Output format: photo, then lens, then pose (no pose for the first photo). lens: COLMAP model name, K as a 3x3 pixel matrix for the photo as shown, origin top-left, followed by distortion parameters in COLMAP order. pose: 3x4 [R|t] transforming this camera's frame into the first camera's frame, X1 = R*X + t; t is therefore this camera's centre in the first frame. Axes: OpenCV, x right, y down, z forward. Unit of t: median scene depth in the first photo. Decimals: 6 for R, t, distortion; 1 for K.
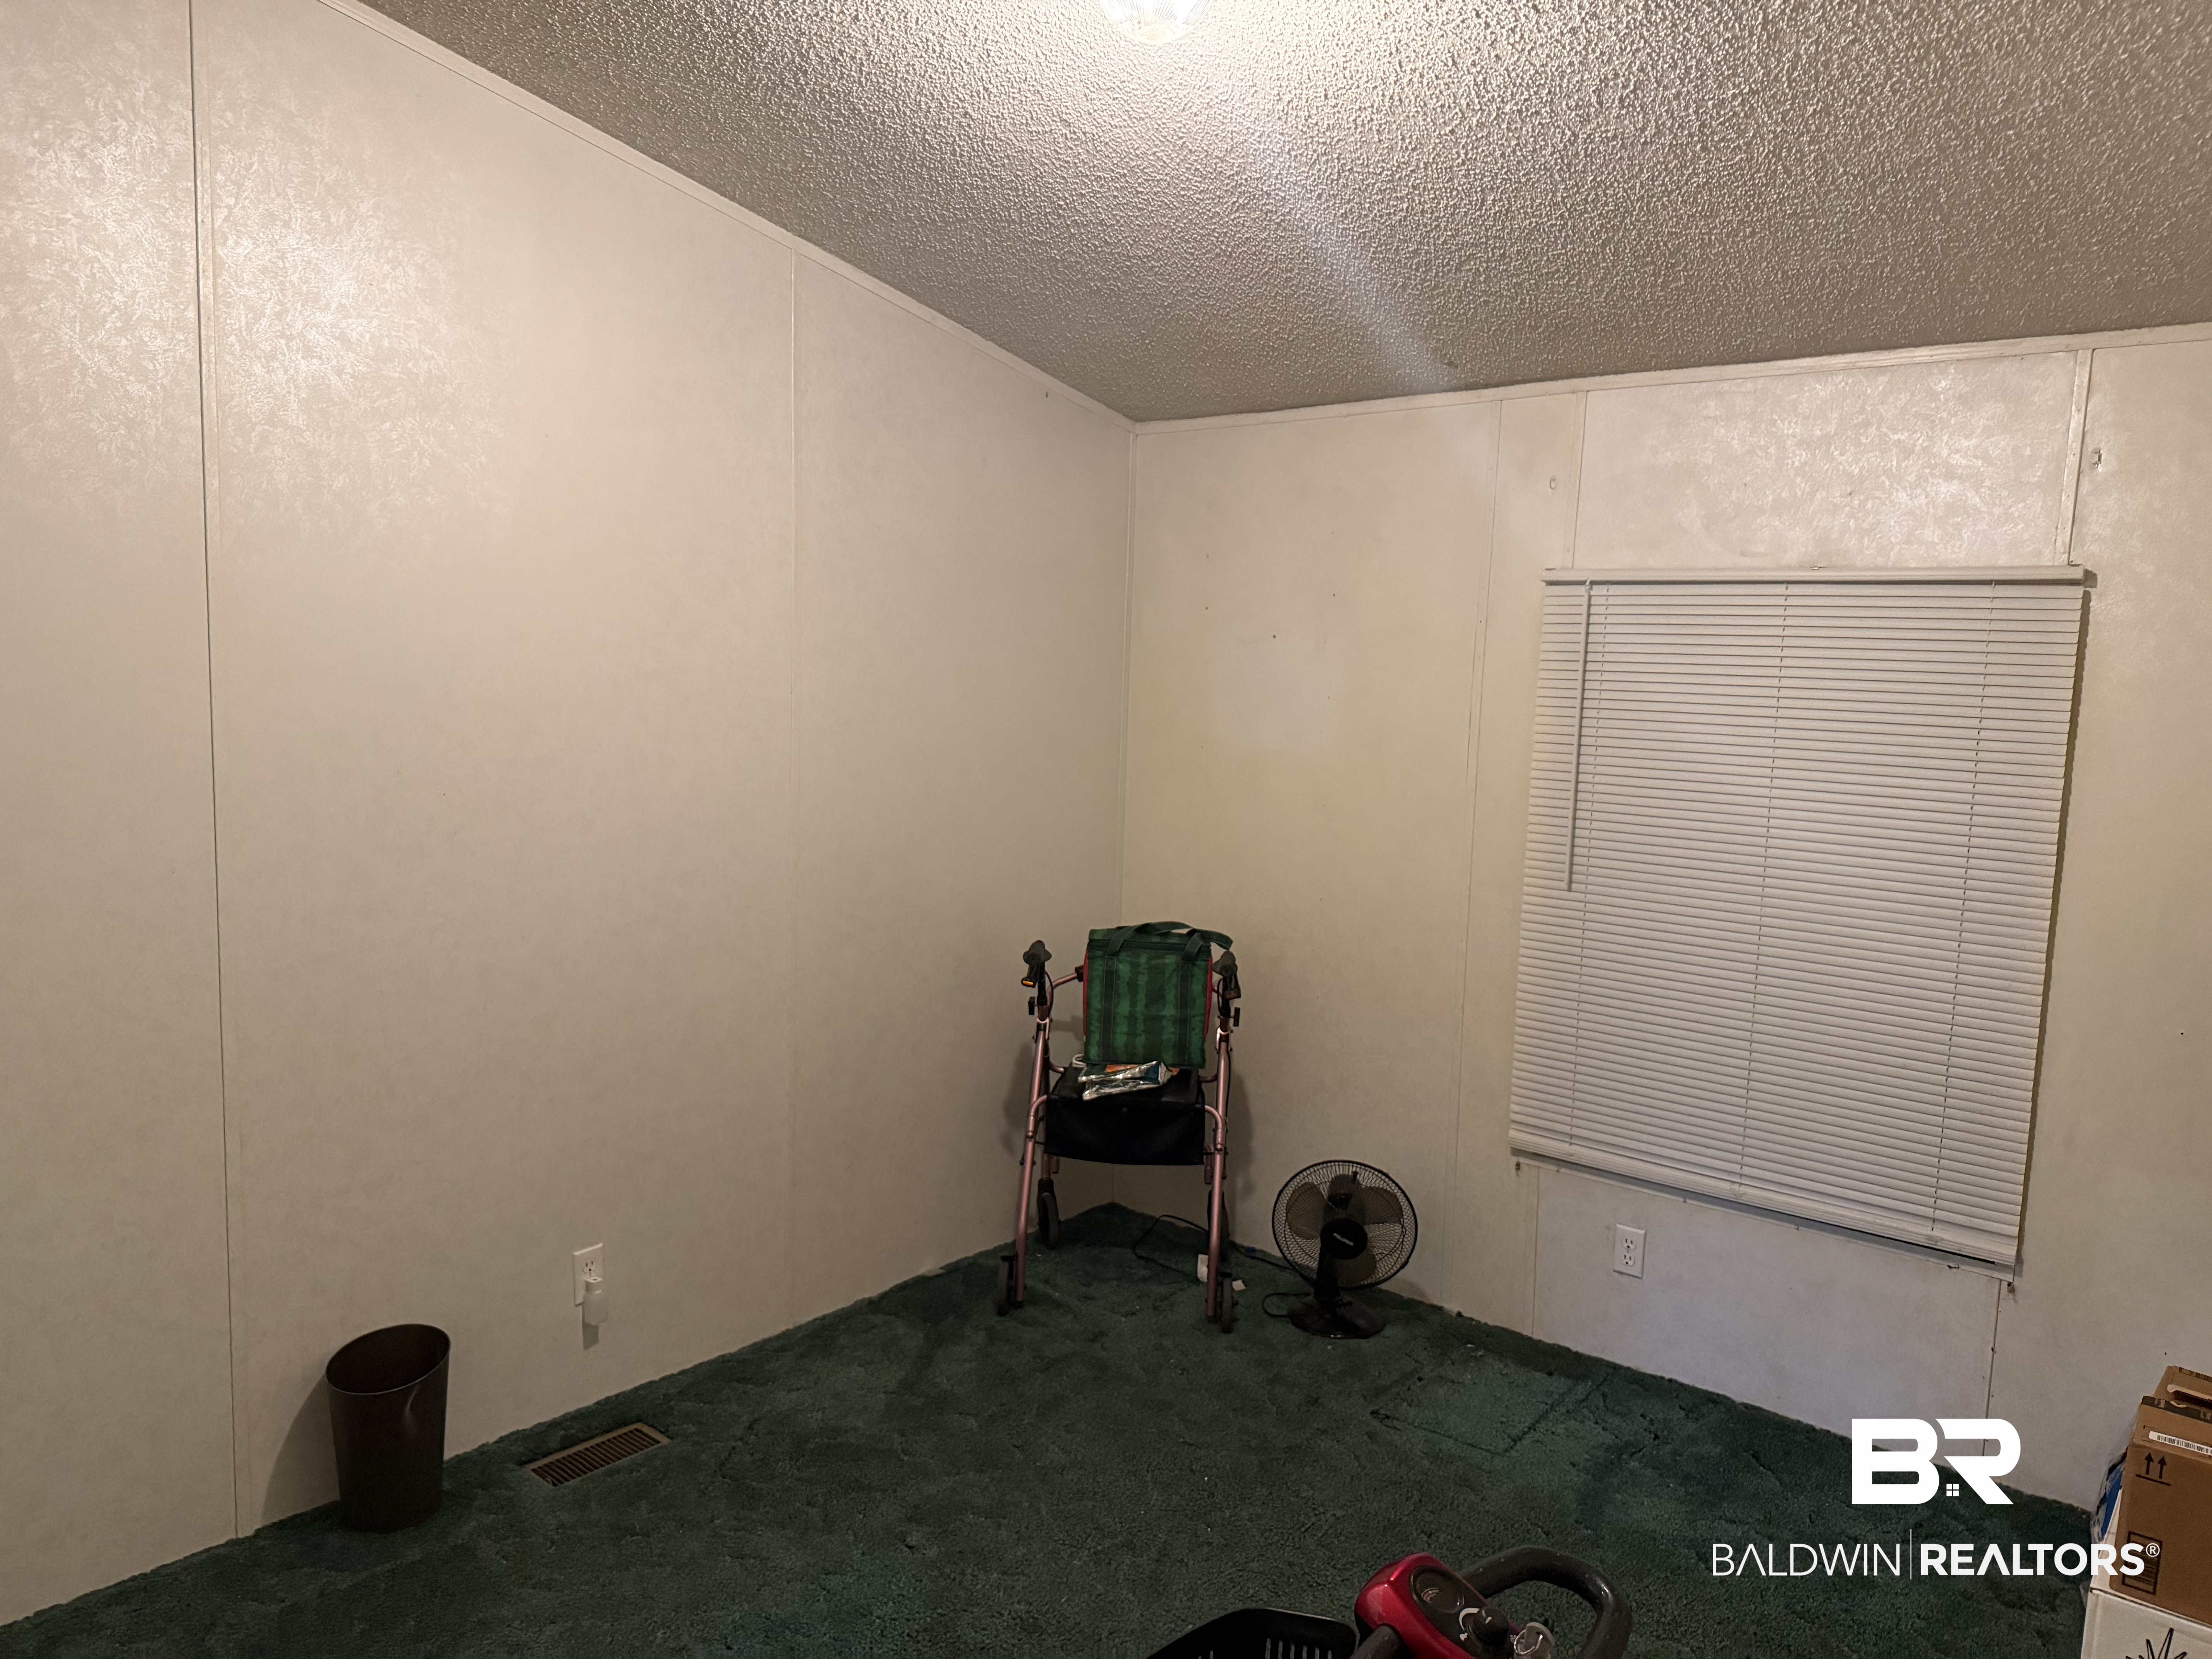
lens RADIAL K [[1511.6, 0, 1106.0], [0, 1511.6, 829.5], [0, 0, 1]] dist [0.090990, -0.092181]
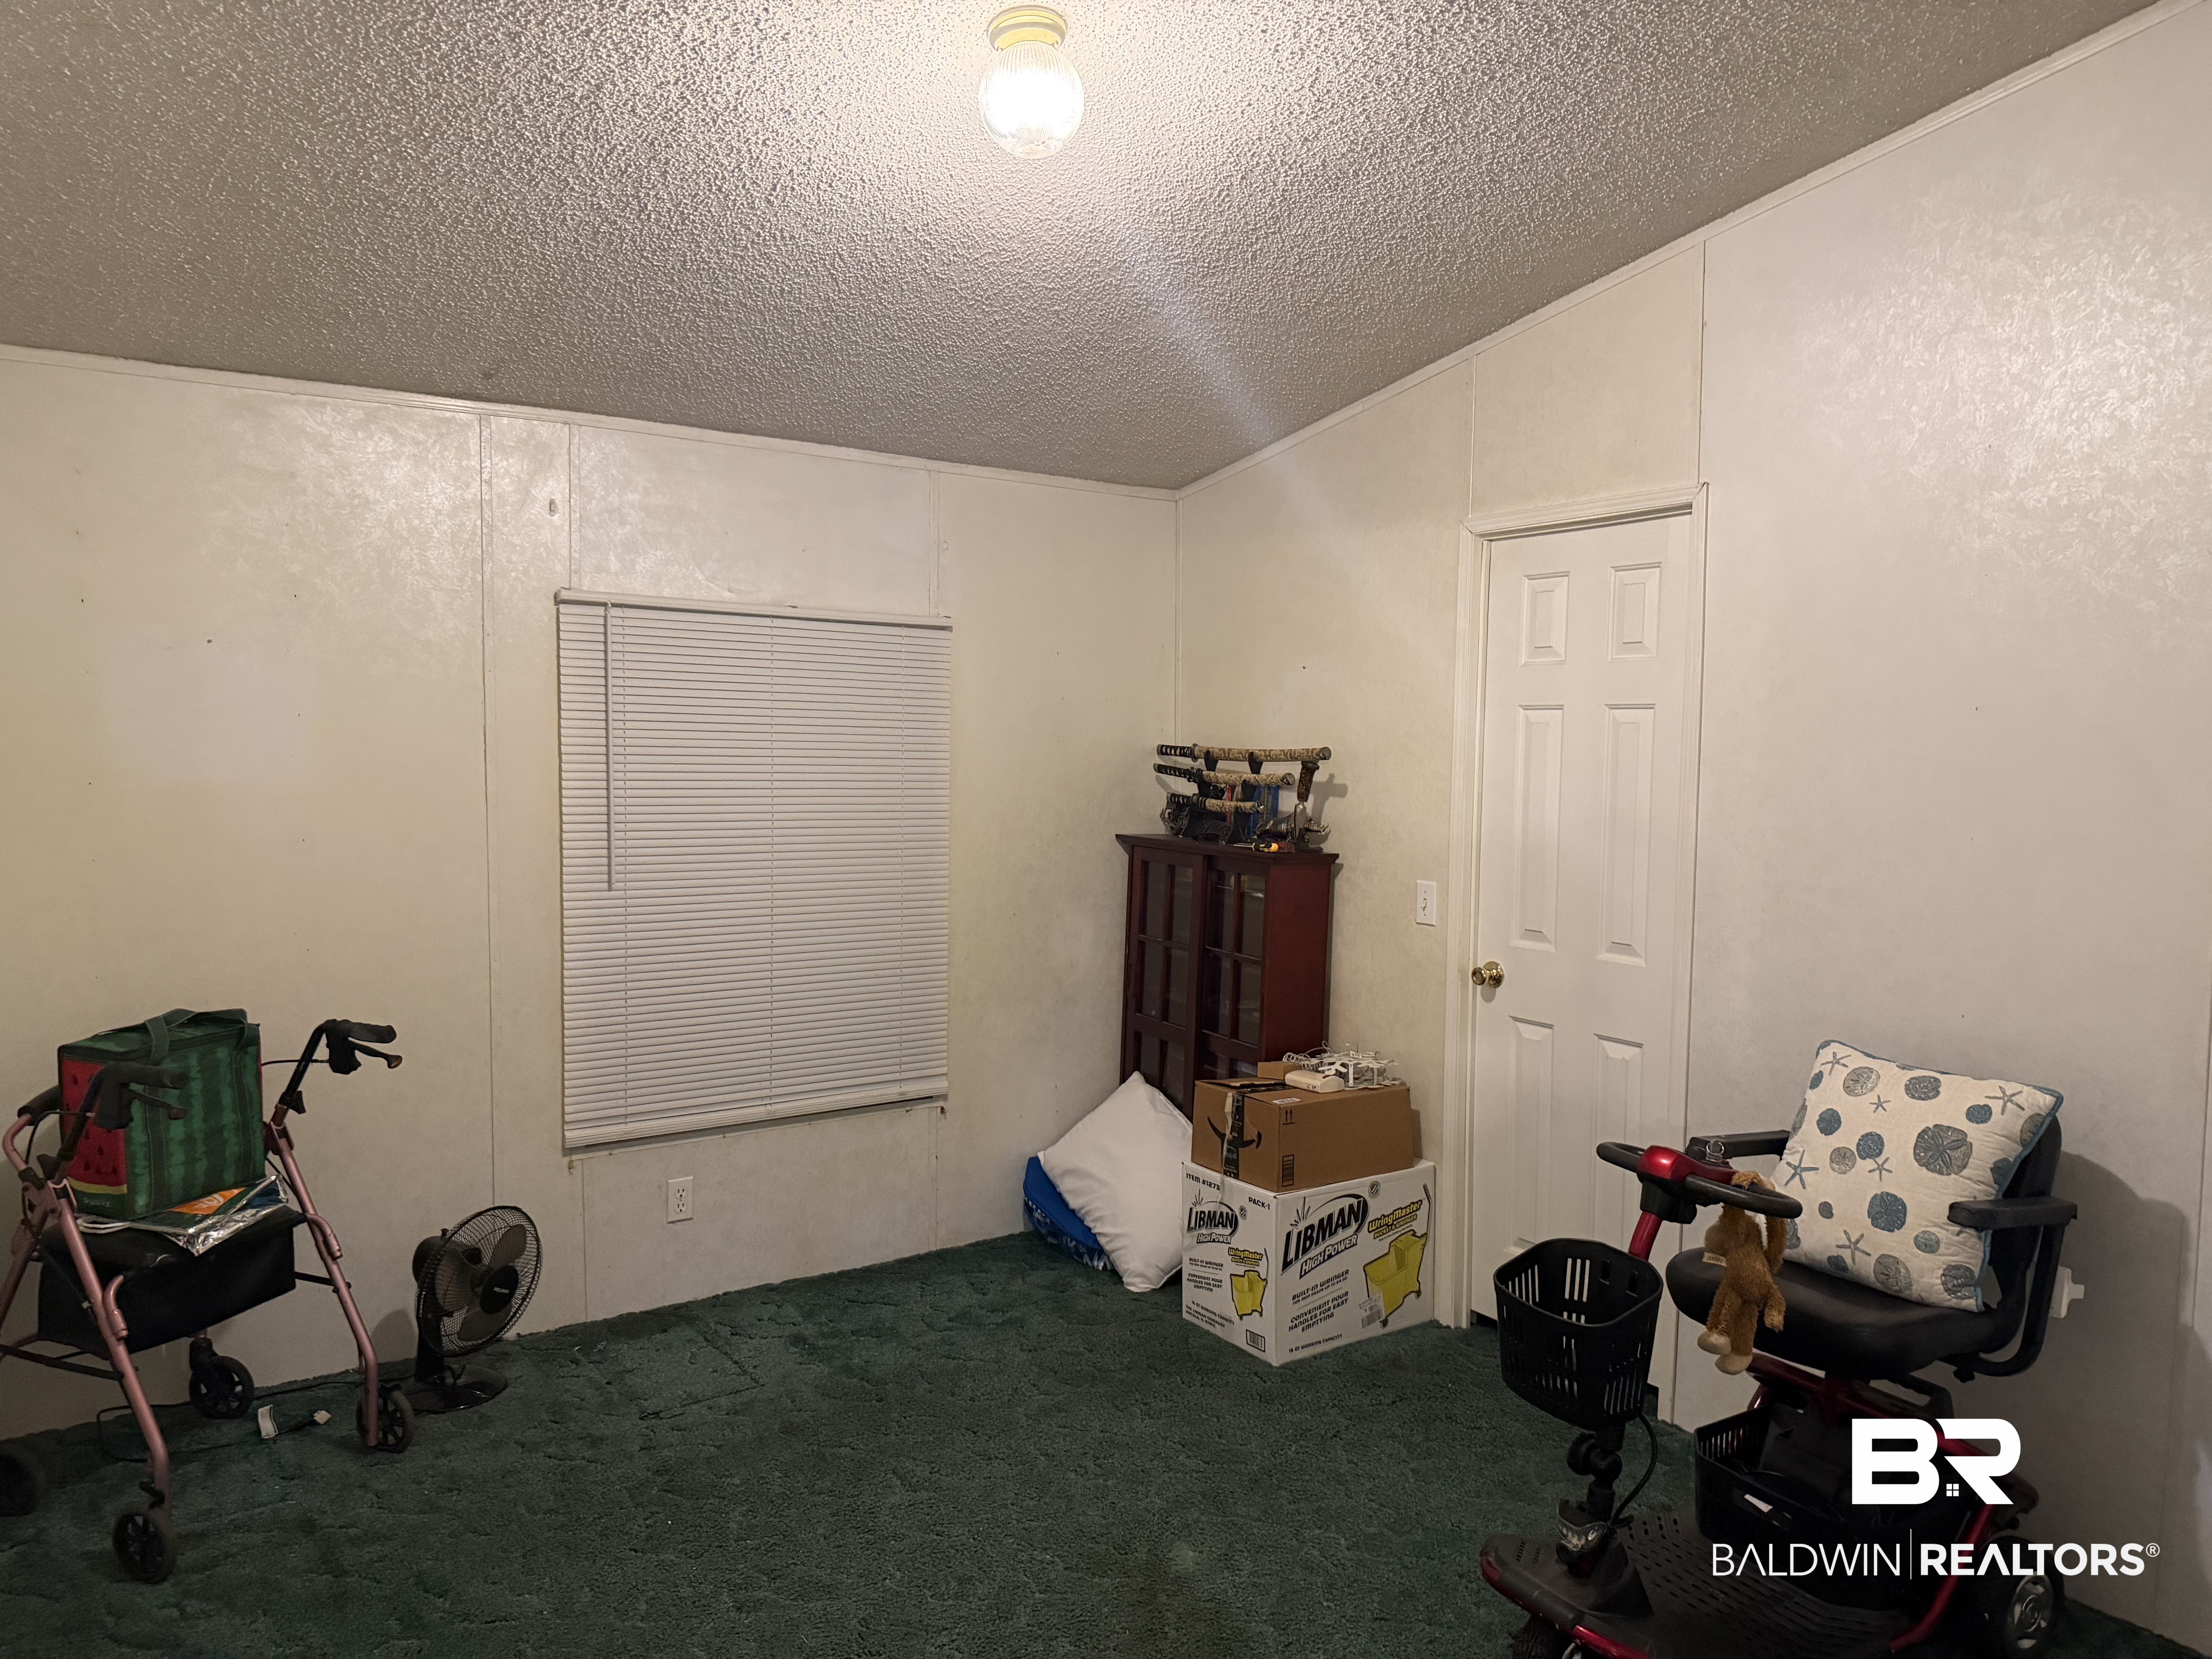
lens RADIAL K [[1511.6, 0, 1106.0], [0, 1511.6, 829.5], [0, 0, 1]] dist [0.090990, -0.092181]
pose [[0.309402, -0.095790, 0.946094, -0.609491], [0.096307, 0.992954, 0.069039, -0.043759], [-0.946042, 0.069755, 0.316447, 0.332366]]
